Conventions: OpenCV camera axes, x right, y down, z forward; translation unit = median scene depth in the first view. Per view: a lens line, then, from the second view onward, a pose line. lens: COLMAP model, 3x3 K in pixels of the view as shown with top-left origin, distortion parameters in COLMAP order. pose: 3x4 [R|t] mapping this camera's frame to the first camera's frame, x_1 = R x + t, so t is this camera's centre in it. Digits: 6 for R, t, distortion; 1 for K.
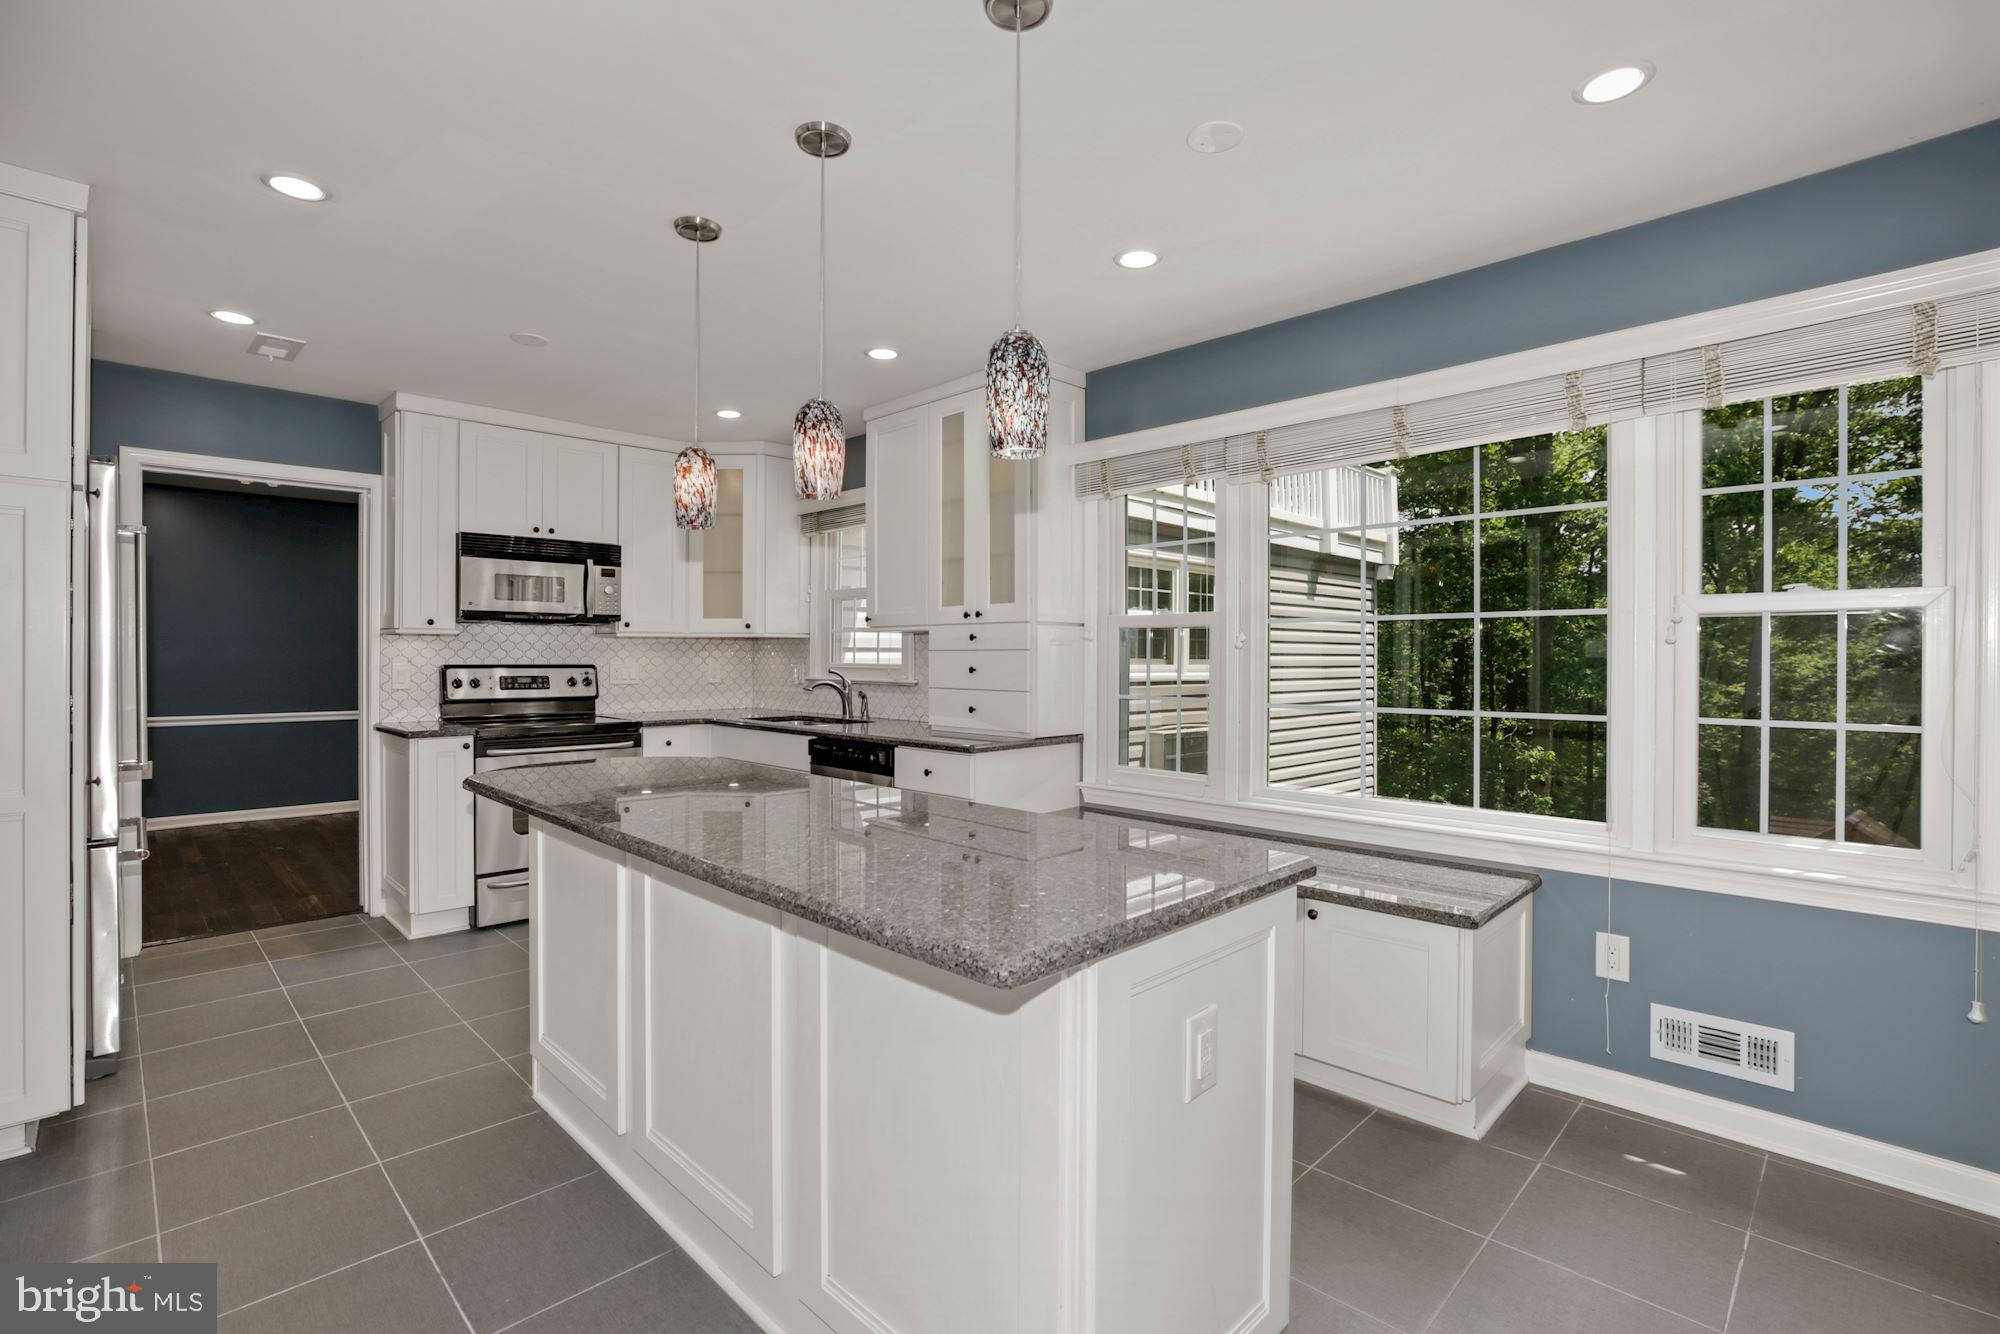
lens RADIAL K [[929.3, 0, 999.5], [0, 929.3, 664.4], [0, 0, 1]] dist [-0.024341, 0.010296]
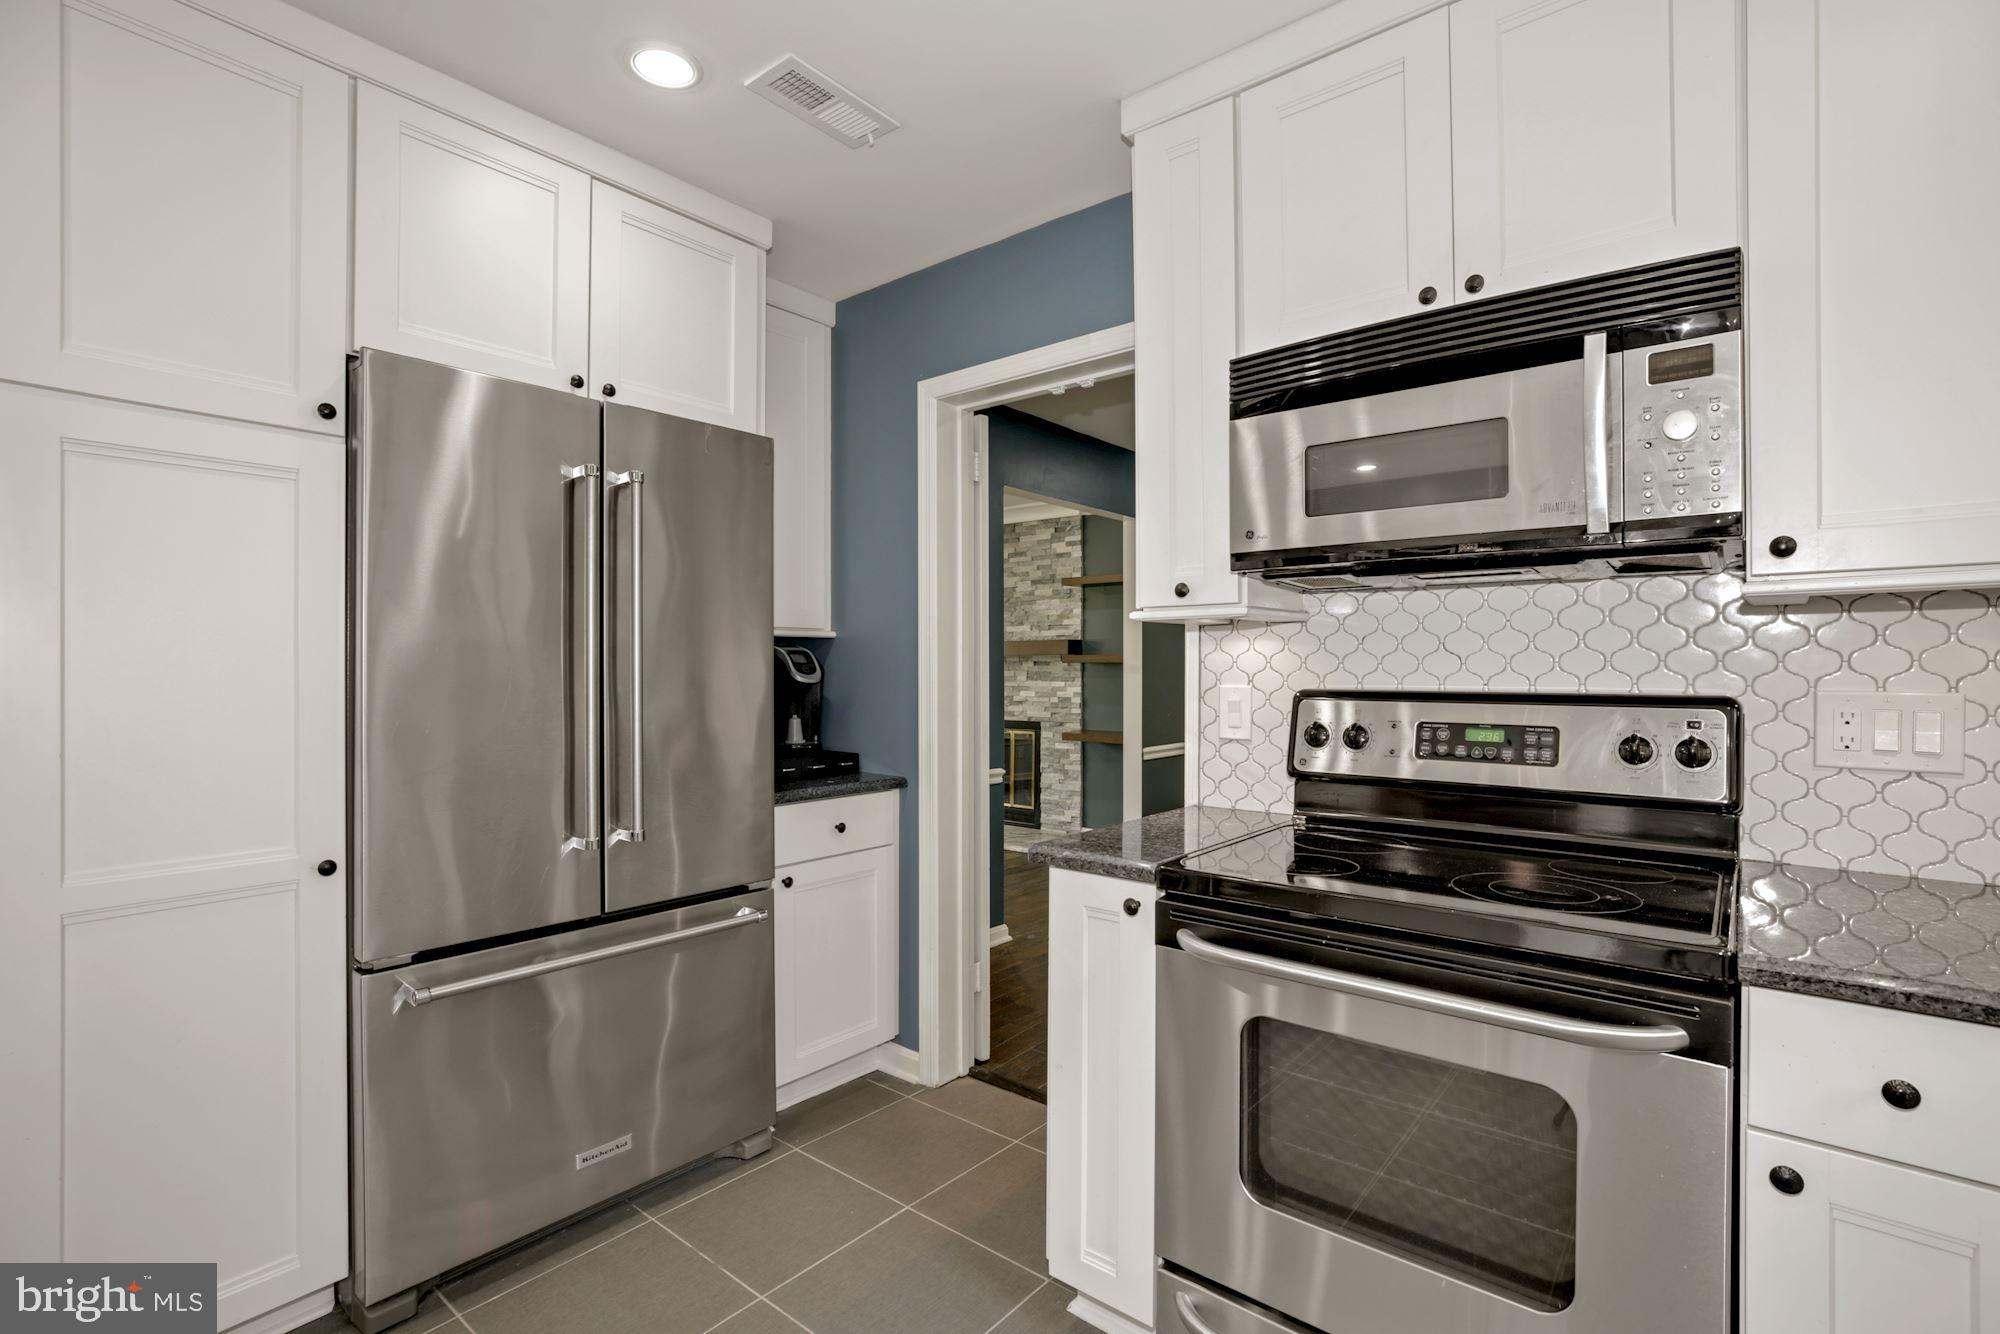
lens RADIAL K [[929.3, 0, 1002.8], [0, 929.3, 668.8], [0, 0, 1]] dist [-0.024341, 0.010296]
pose [[0.099352, 0.000214, -0.995052, -0.176079], [-0.004975, 0.999988, -0.000281, -0.008427], [0.995040, 0.004978, 0.099352, 0.790848]]
